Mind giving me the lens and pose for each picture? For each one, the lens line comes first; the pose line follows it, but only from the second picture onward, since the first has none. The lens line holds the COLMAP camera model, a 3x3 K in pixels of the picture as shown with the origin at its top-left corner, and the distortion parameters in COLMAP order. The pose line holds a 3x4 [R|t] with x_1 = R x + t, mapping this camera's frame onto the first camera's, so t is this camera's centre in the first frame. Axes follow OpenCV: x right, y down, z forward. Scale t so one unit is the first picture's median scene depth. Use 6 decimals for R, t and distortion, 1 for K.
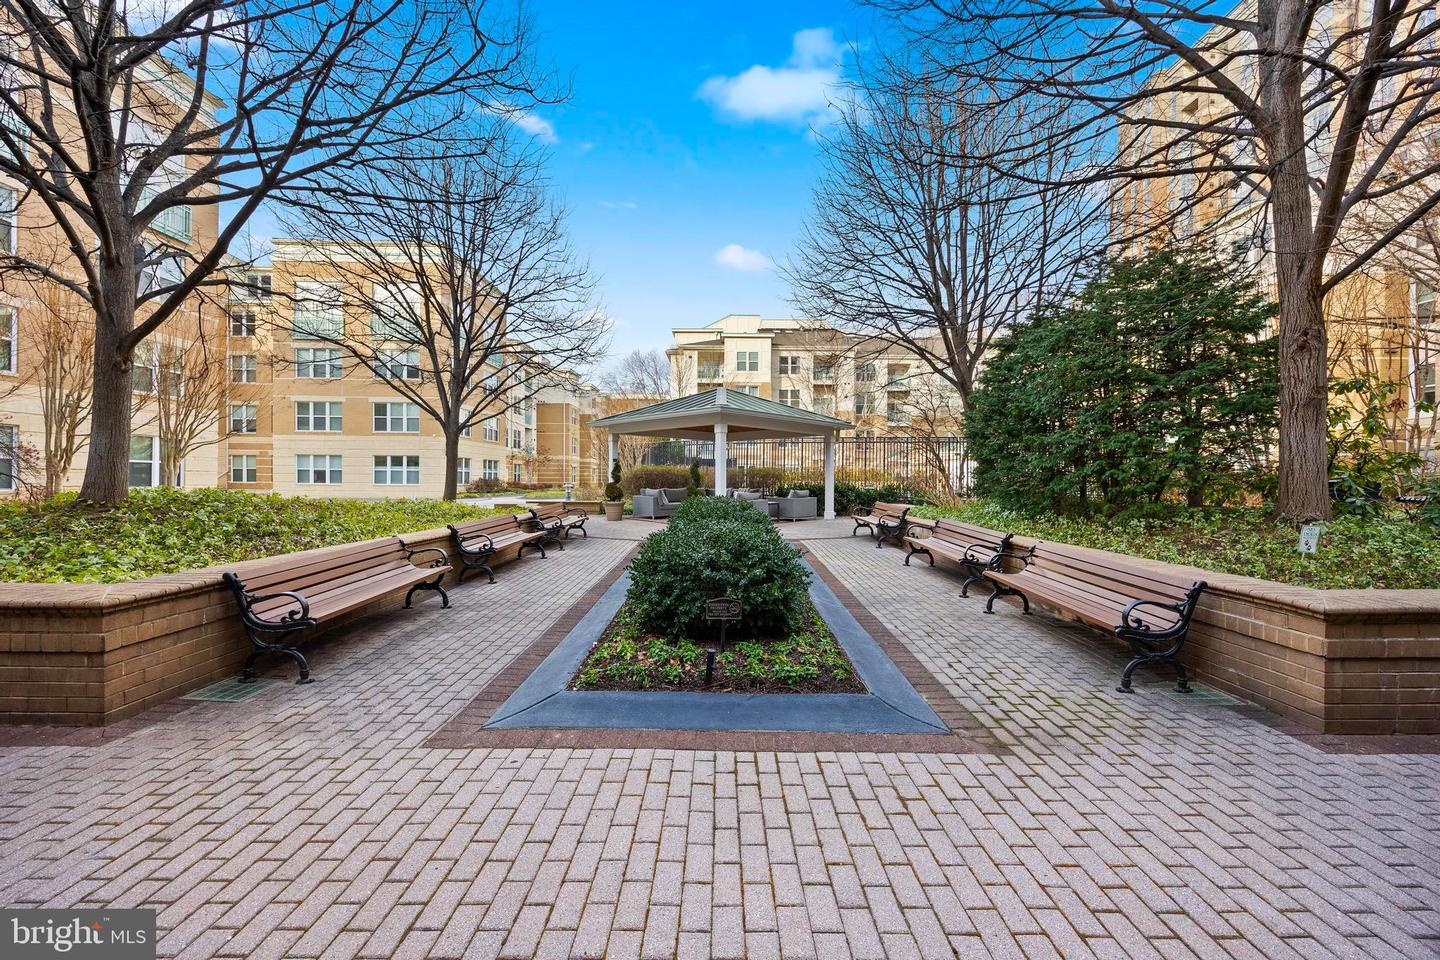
lens RADIAL K [[550.7, 0, 722.5], [0, 550.7, 478.8], [0, 0, 1]] dist [-0.002215, -0.000010]
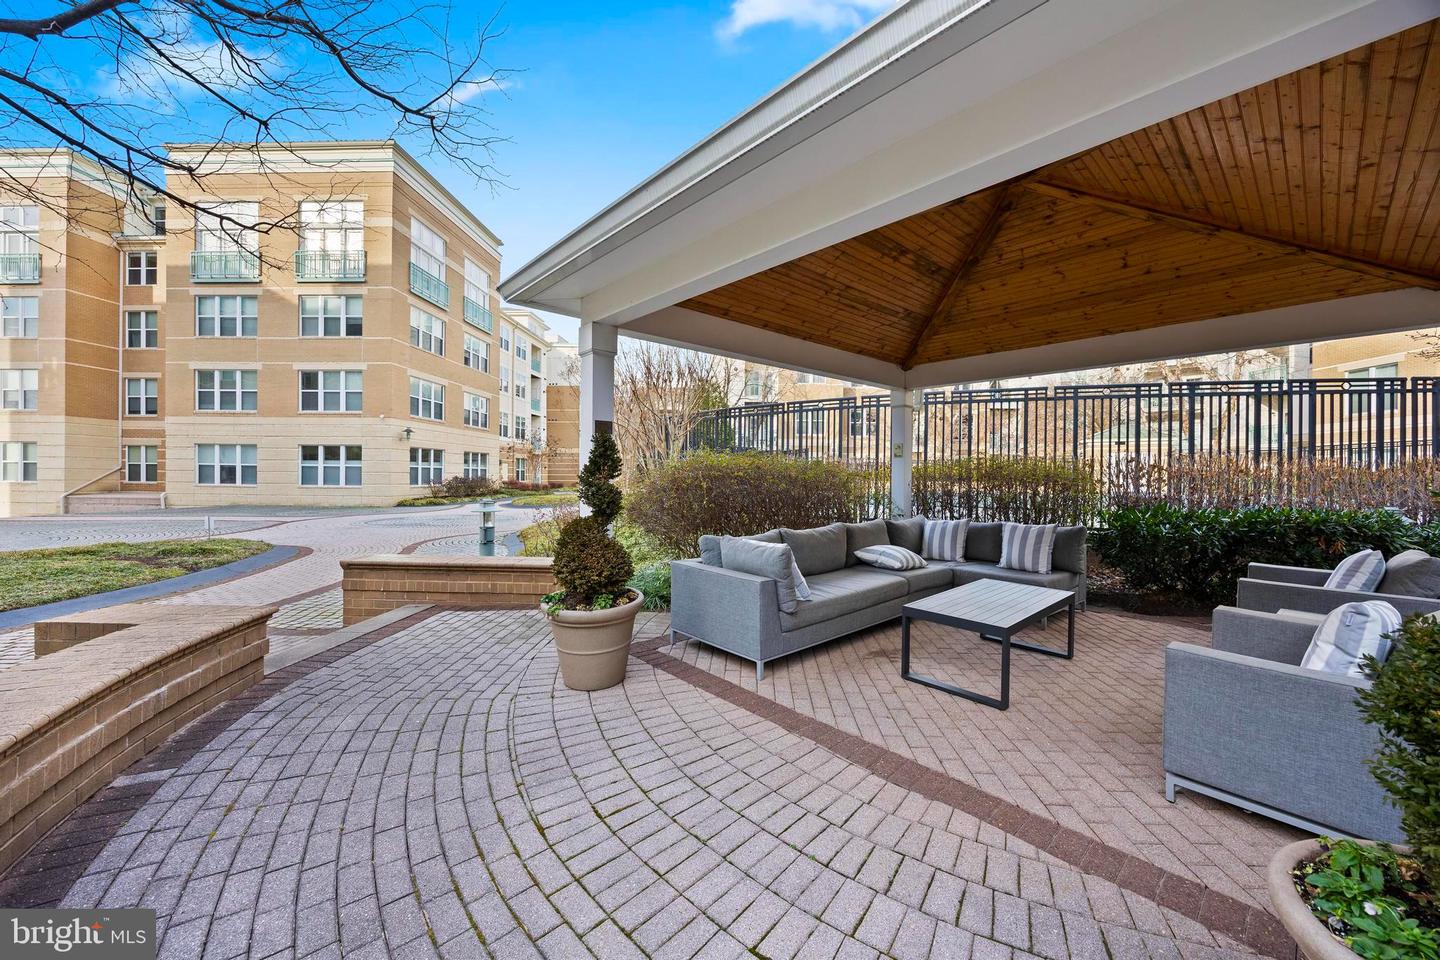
lens RADIAL K [[550.7, 0, 718.3], [0, 550.7, 476.6], [0, 0, 1]] dist [-0.002215, -0.000010]
pose [[0.998343, 0.001782, -0.057516, -0.054868], [-0.001617, 0.999994, 0.002913, -0.004648], [0.057521, -0.002815, 0.998340, 0.322512]]
